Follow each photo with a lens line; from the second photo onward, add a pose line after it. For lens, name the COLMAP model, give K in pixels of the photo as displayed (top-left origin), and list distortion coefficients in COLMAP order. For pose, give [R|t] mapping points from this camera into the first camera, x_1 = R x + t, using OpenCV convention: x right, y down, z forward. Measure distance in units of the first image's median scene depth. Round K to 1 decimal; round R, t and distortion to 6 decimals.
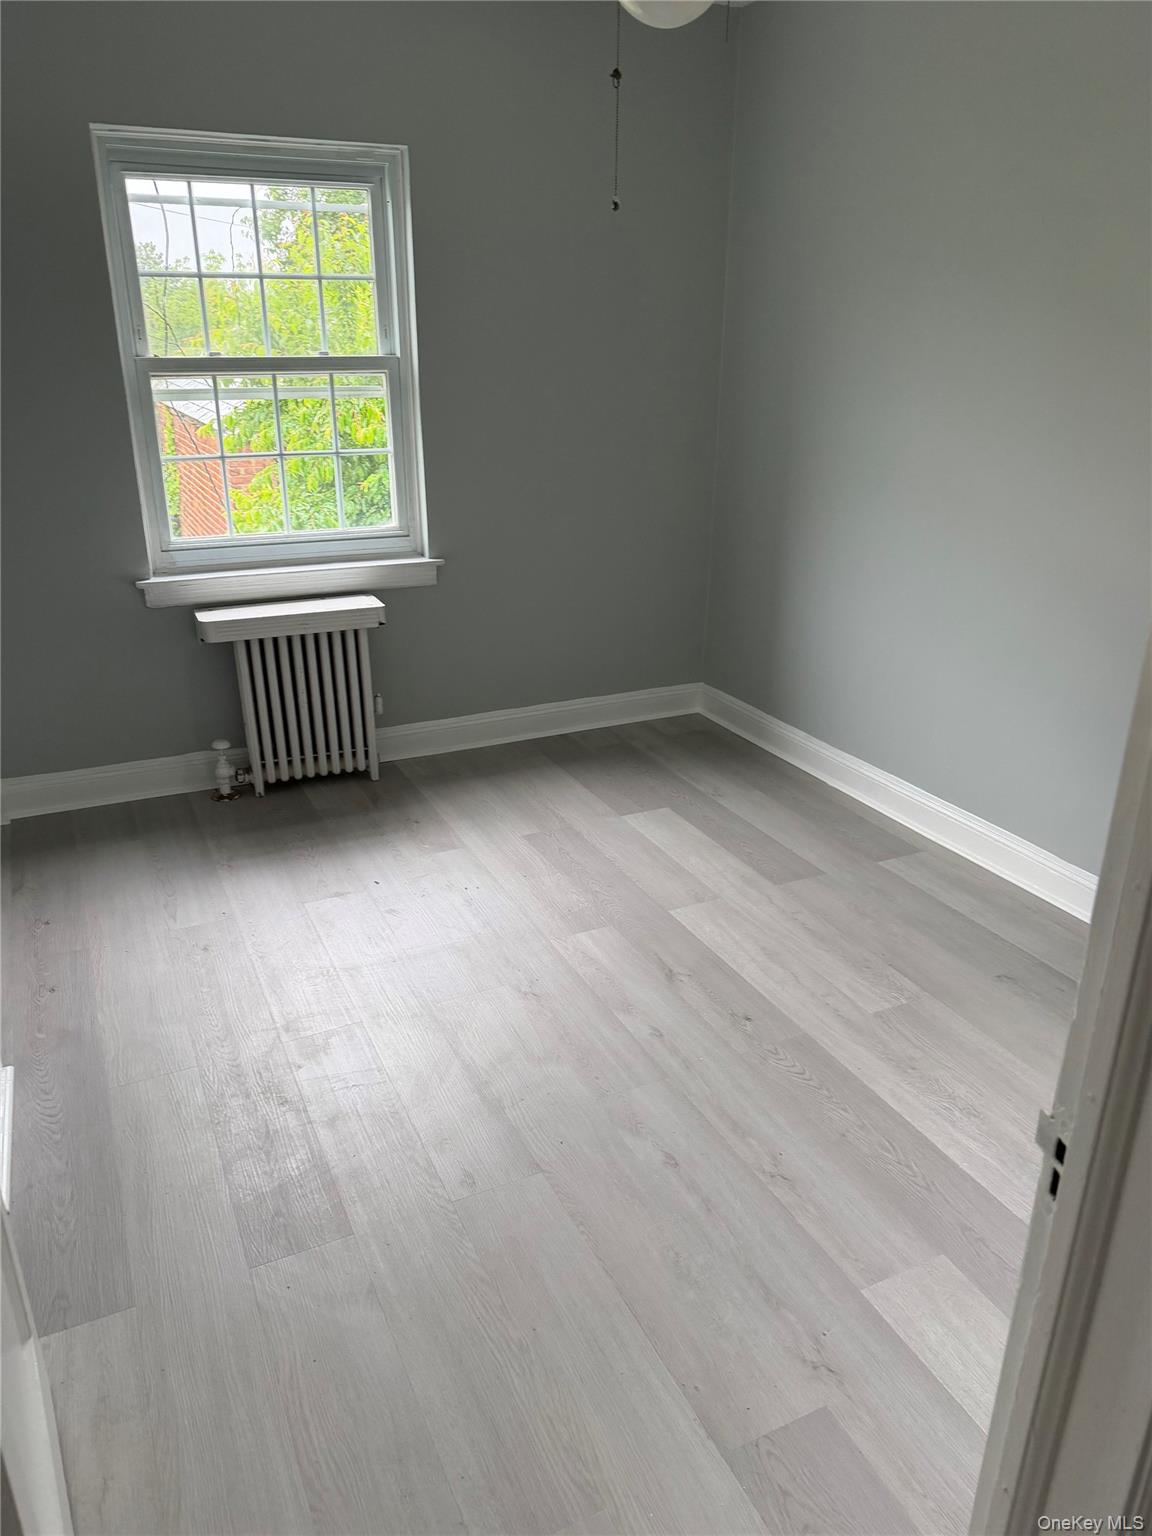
lens RADIAL K [[1068.4, 0, 571.0], [0, 1068.4, 792.4], [0, 0, 1]] dist [0.058784, -0.063000]
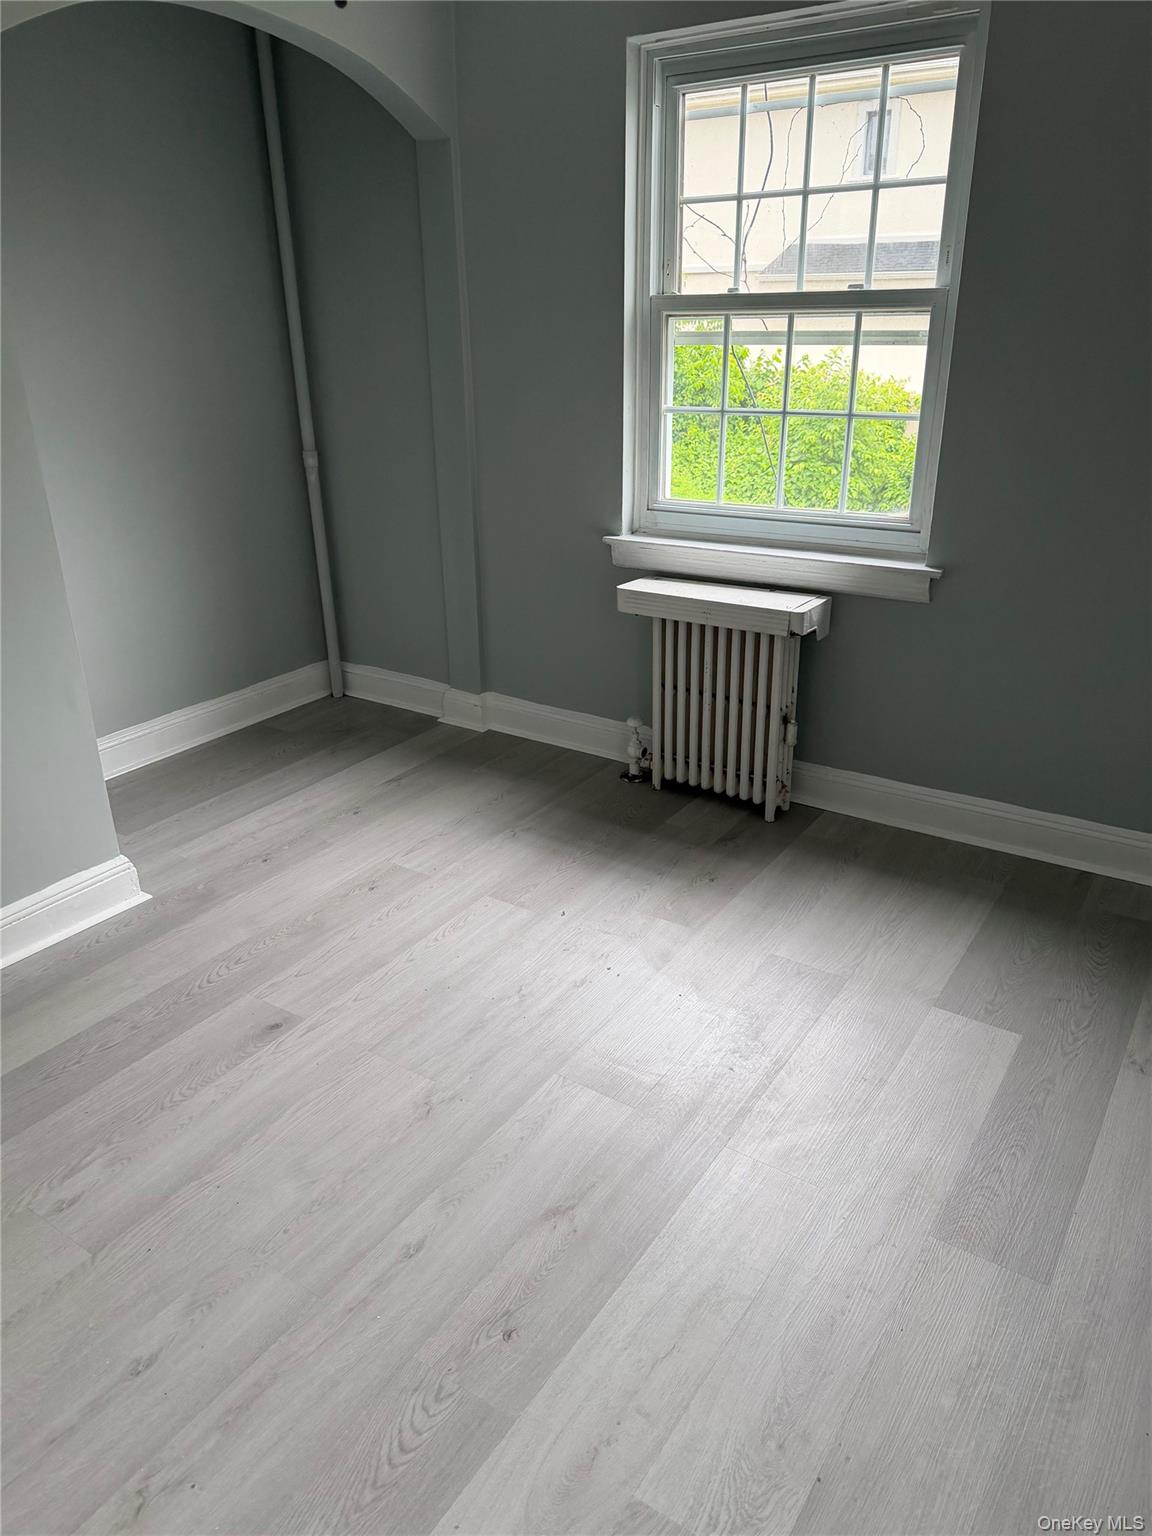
lens RADIAL K [[1068.4, 0, 546.2], [0, 1068.4, 787.9], [0, 0, 1]] dist [0.058784, -0.063000]
pose [[0.499986, 0.338910, -0.796966, 0.431041], [-0.318679, 0.927678, 0.194569, -0.161484], [0.805269, 0.156694, 0.571829, 0.459914]]
